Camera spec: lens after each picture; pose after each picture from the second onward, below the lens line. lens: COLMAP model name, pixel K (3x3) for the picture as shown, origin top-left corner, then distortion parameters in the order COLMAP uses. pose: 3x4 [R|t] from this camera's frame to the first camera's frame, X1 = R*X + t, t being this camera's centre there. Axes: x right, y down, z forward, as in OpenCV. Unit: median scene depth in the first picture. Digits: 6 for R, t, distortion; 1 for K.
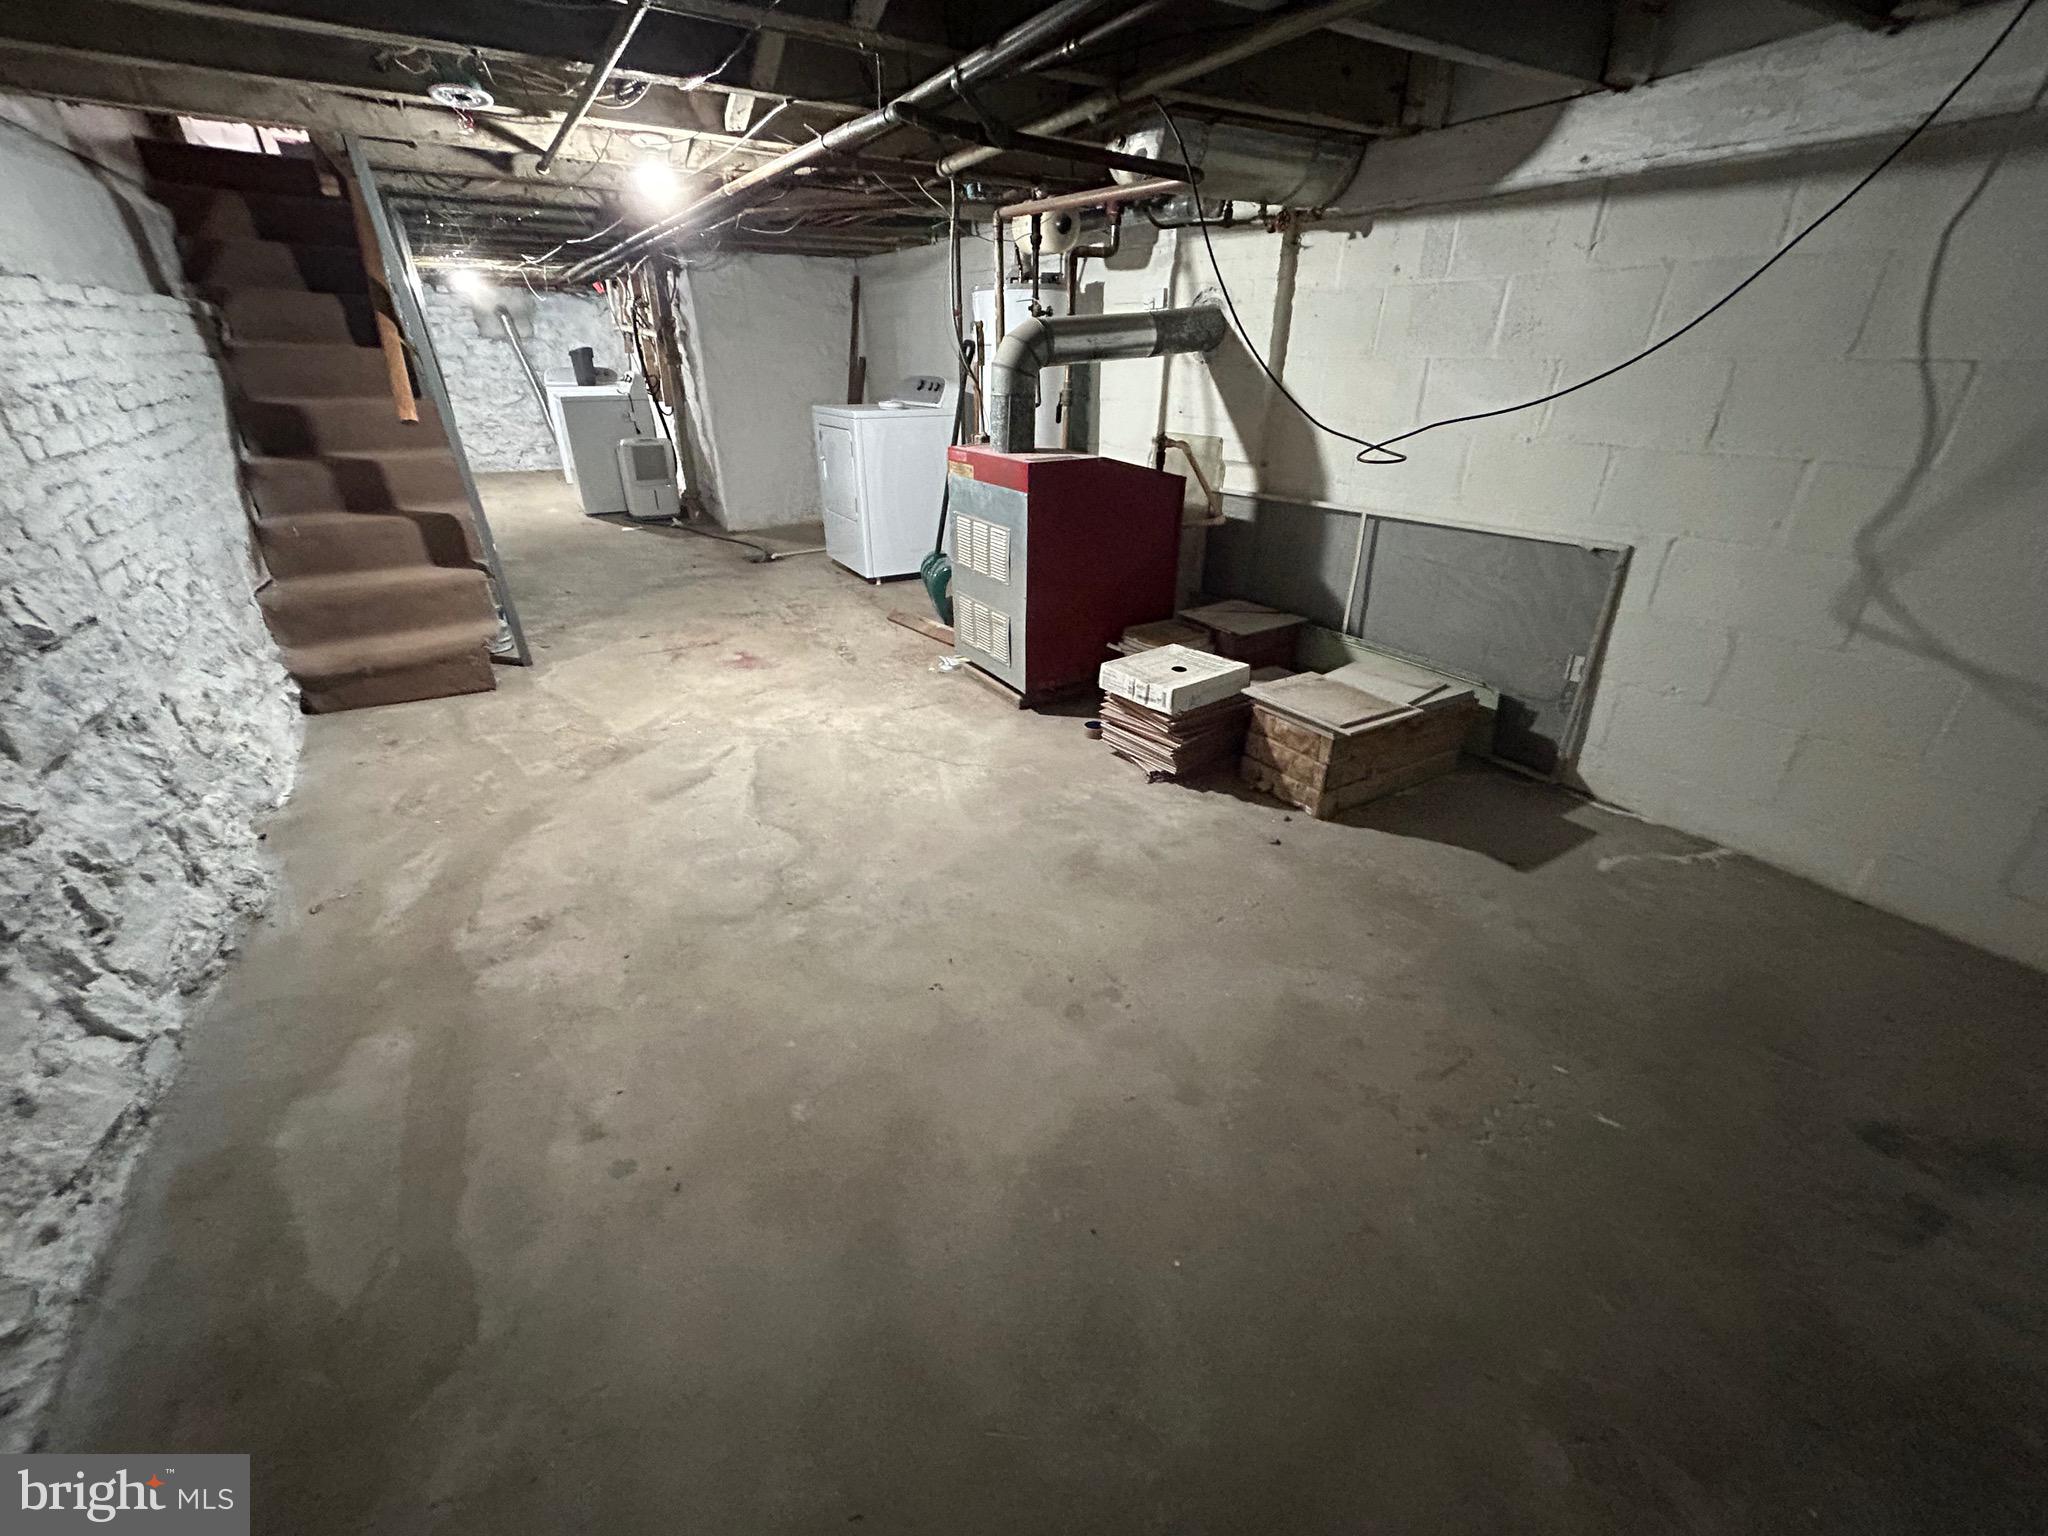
lens RADIAL K [[820.2, 0, 1022.7], [0, 820.2, 770.2], [0, 0, 1]] dist [-0.002552, 0.000420]
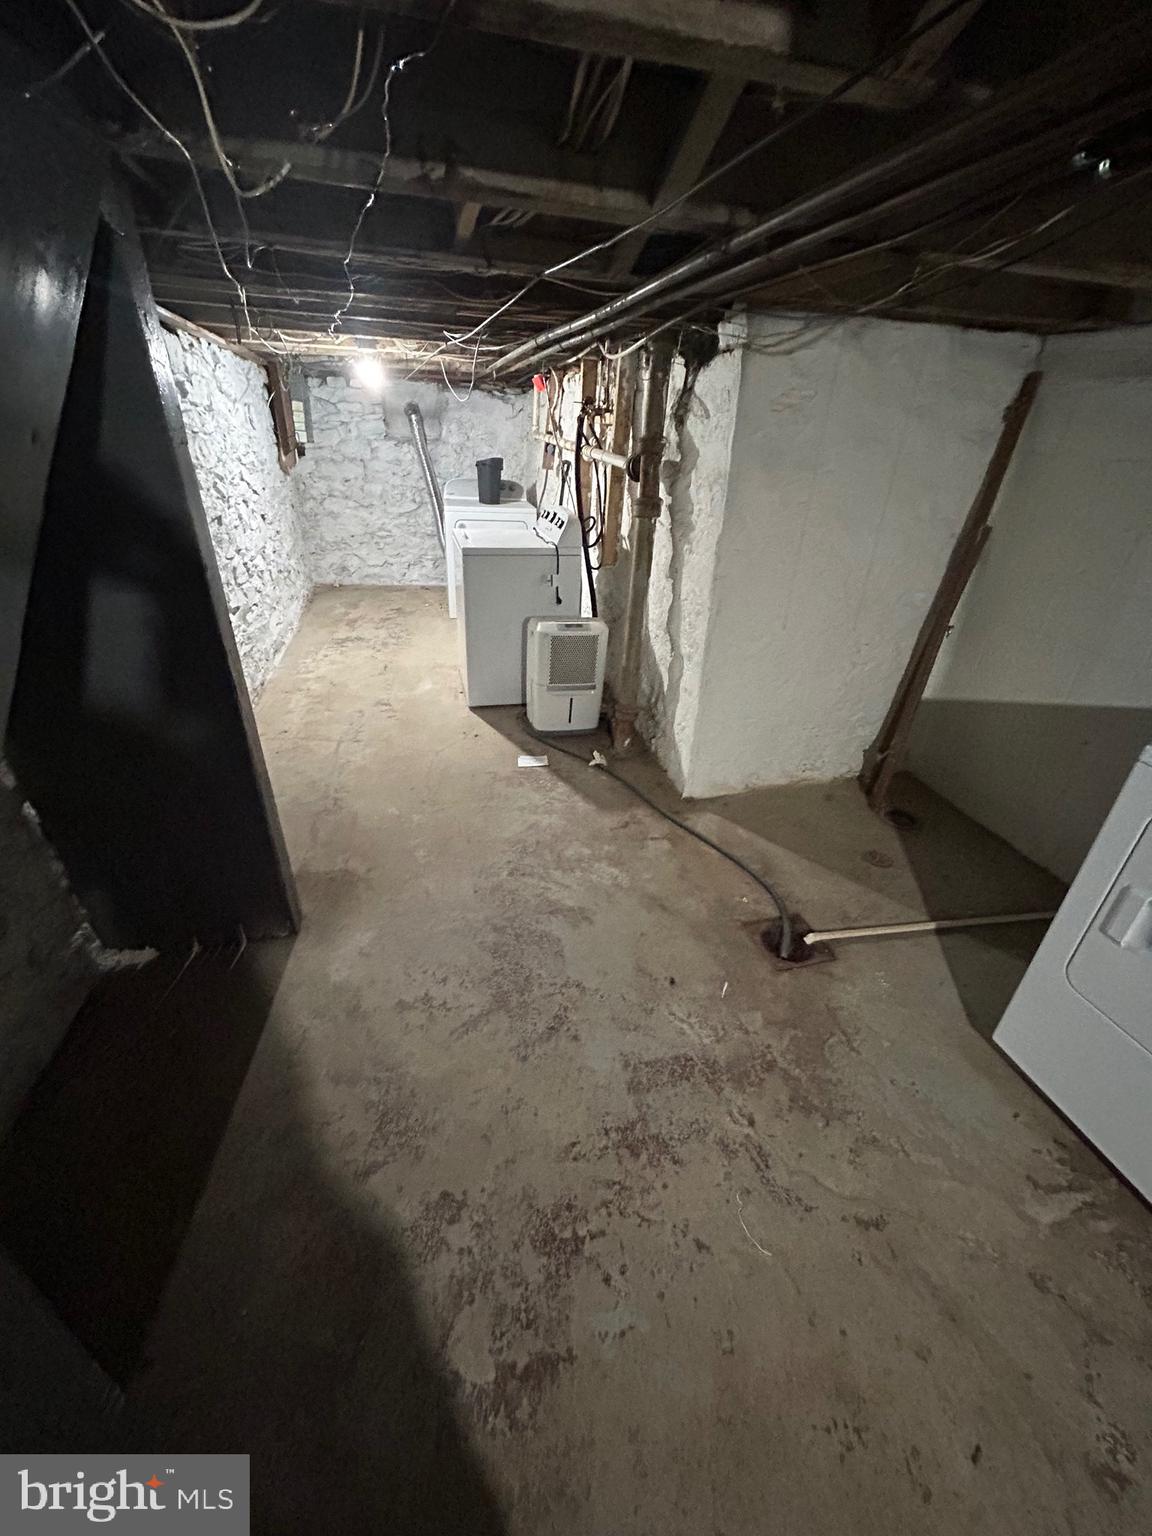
lens RADIAL K [[615.2, 0, 576.0], [0, 615.2, 763.2], [0, 0, 1]] dist [-0.002552, 0.000420]
pose [[0.955630, 0.168445, -0.241654, -0.246178], [-0.165462, 0.985673, 0.032740, -0.238577], [0.243707, 0.008698, 0.969810, 0.408407]]
